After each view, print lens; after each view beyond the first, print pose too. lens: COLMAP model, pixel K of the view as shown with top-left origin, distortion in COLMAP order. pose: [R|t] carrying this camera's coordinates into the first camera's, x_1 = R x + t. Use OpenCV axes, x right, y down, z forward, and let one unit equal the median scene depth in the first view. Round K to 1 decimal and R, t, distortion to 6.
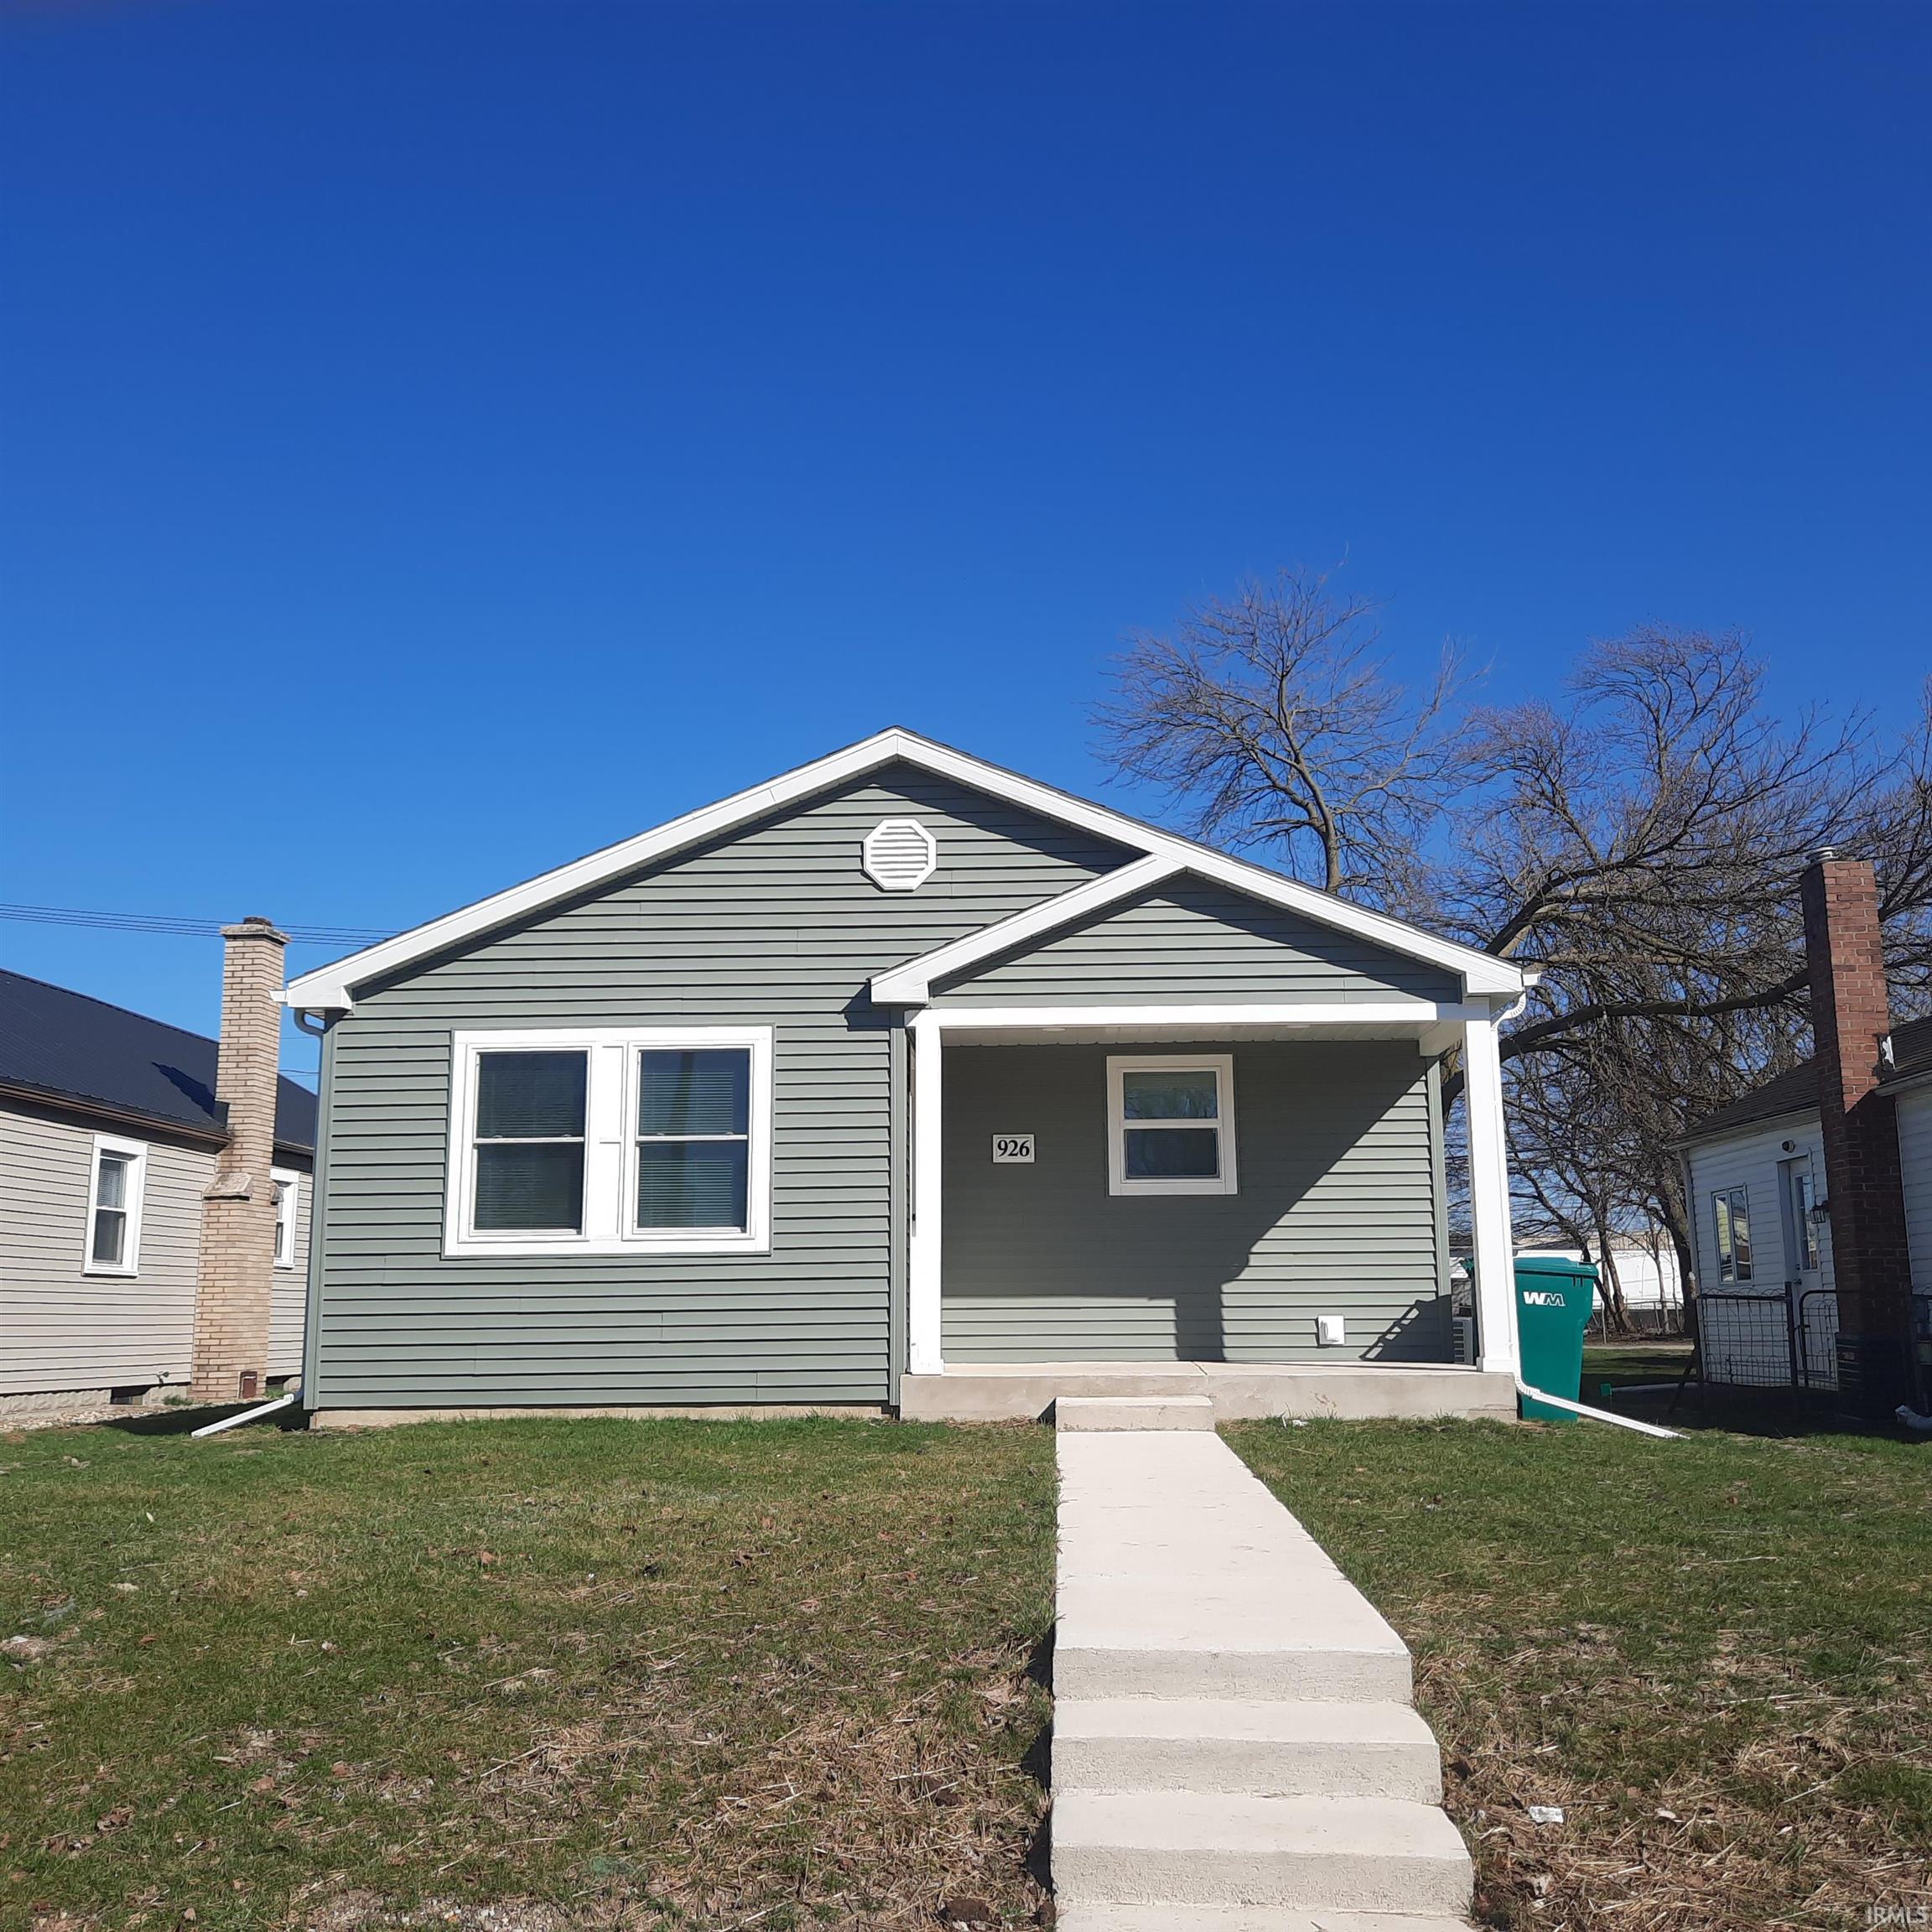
lens RADIAL K [[1836.3, 0, 966.0], [0, 1836.3, 966.0], [0, 0, 1]] dist [0.047108, -0.016633]
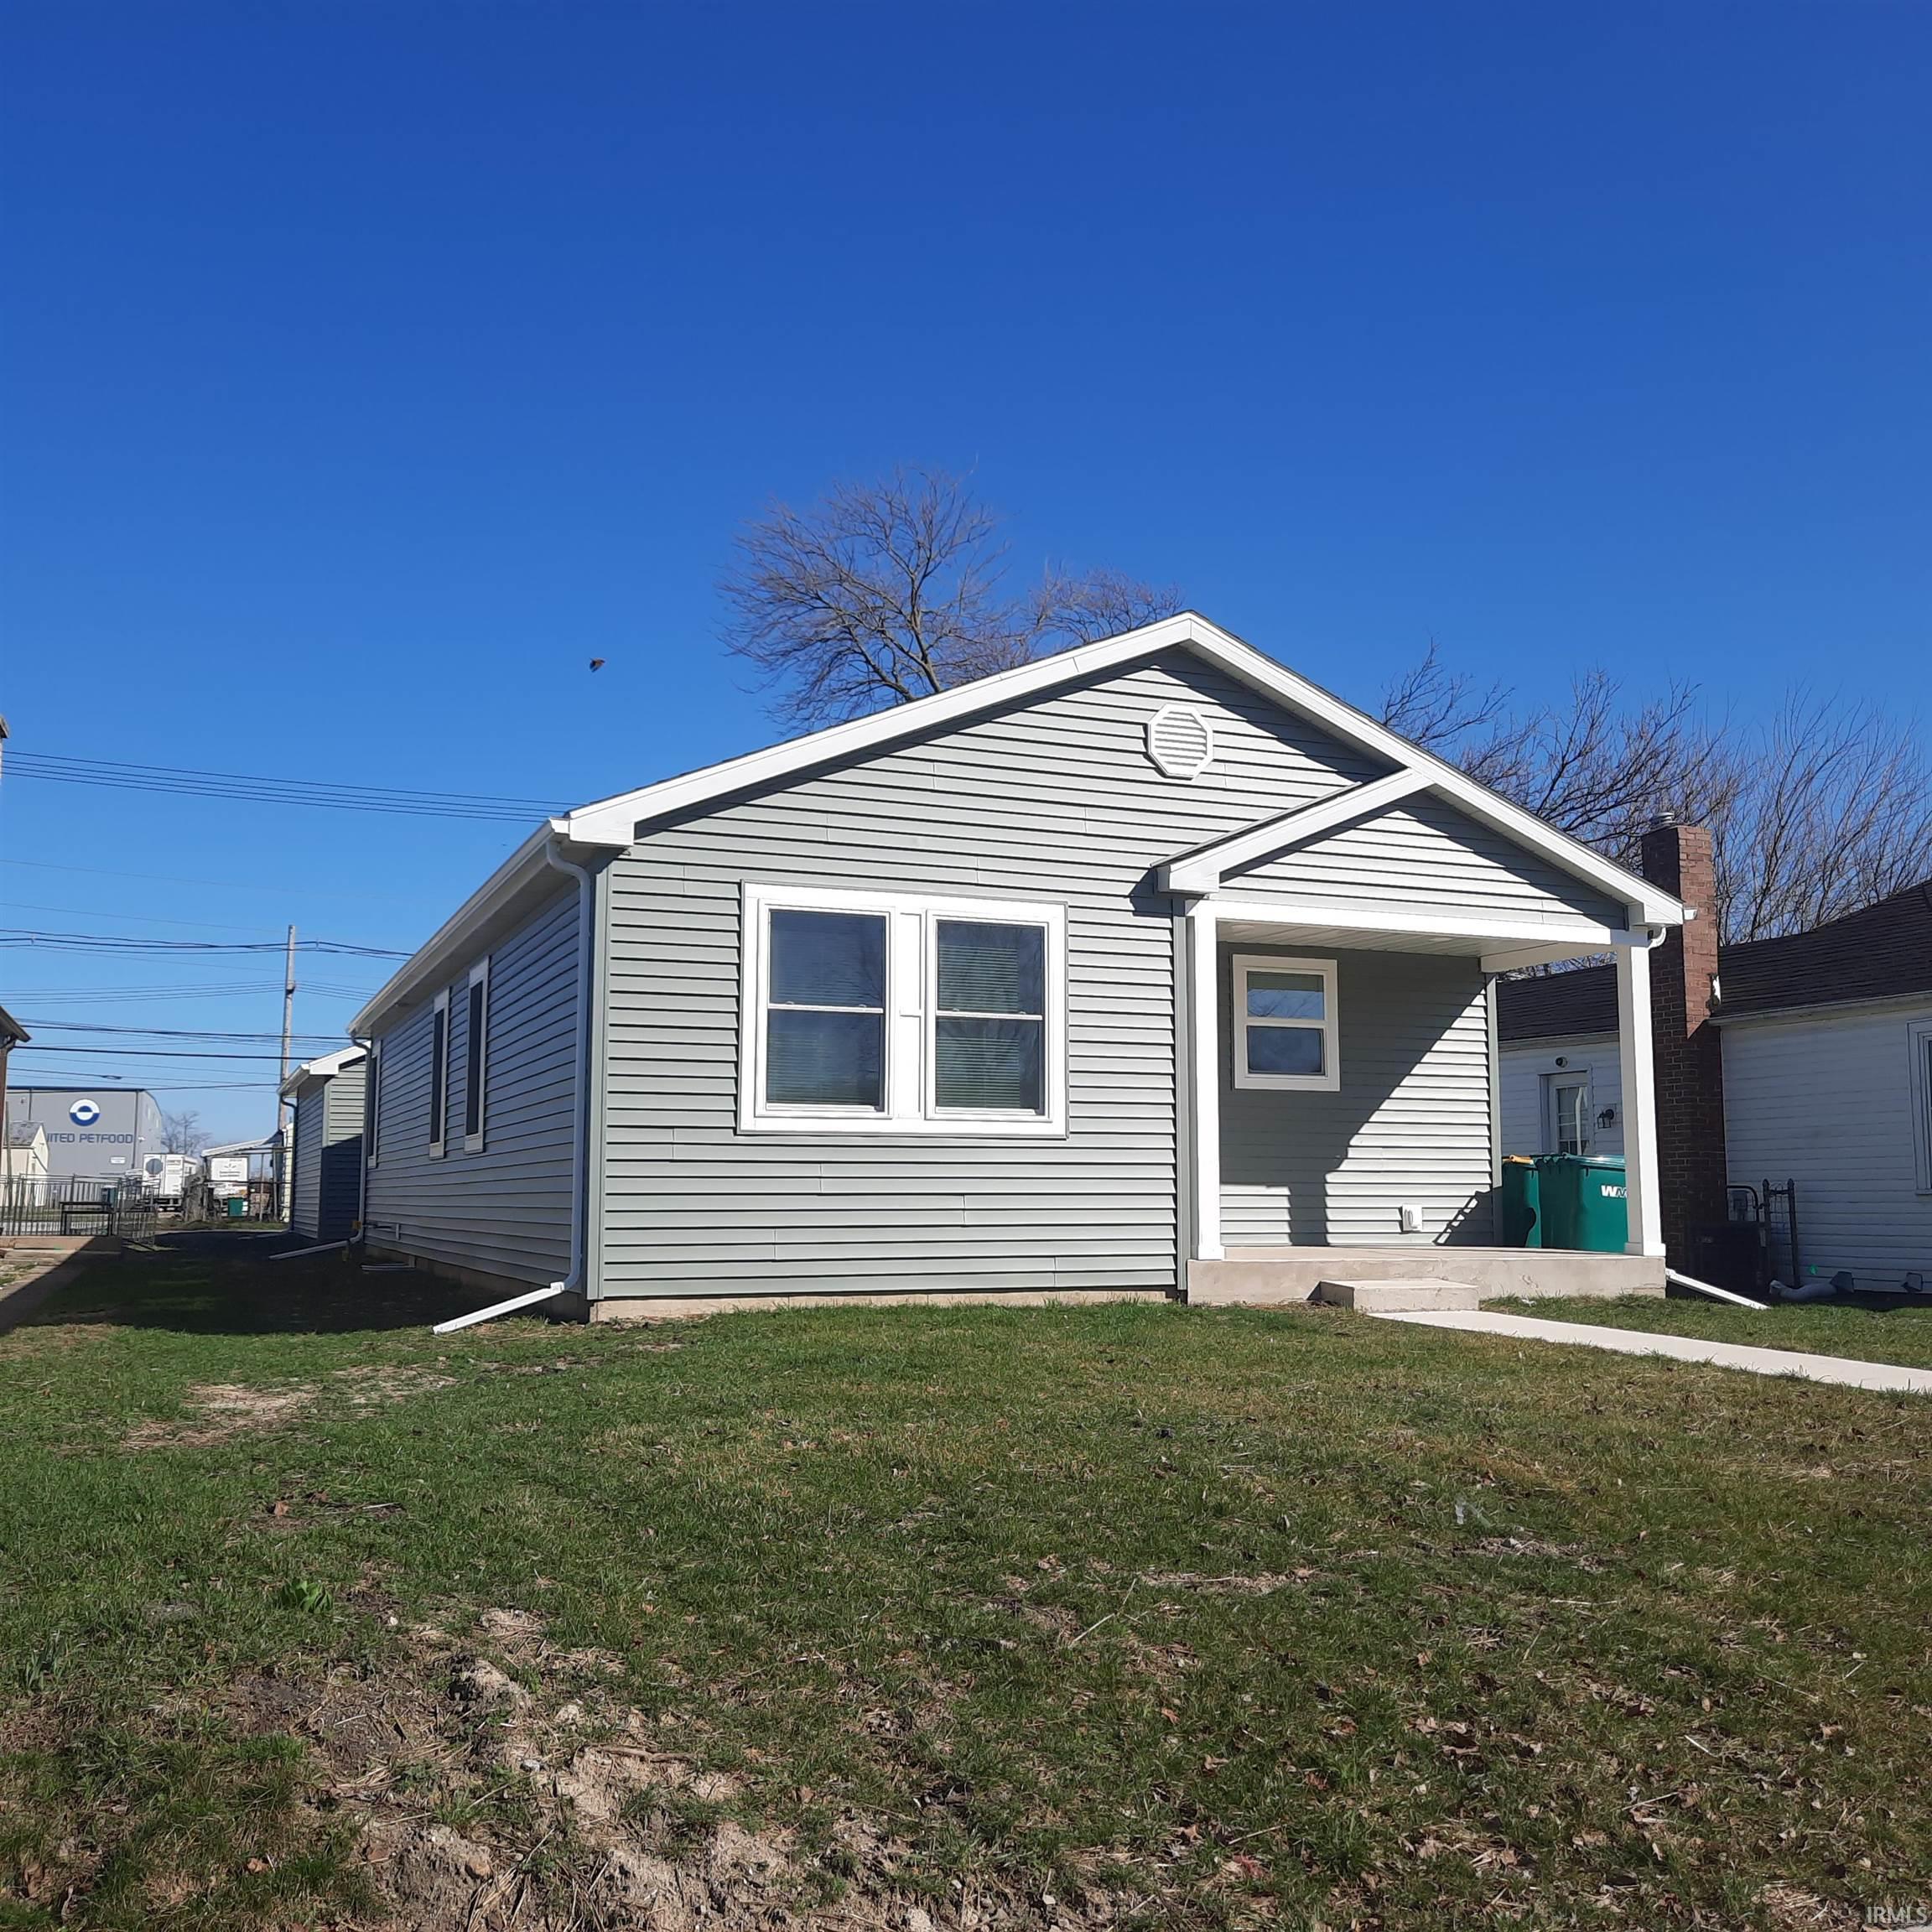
lens RADIAL K [[1836.3, 0, 966.0], [0, 1836.3, 966.0], [0, 0, 1]] dist [0.047108, -0.016633]
pose [[0.910254, 0.061589, 0.409444, -0.548844], [-0.087113, 0.995228, 0.043961, 0.026788], [-0.404783, -0.075683, 0.911275, 0.136609]]
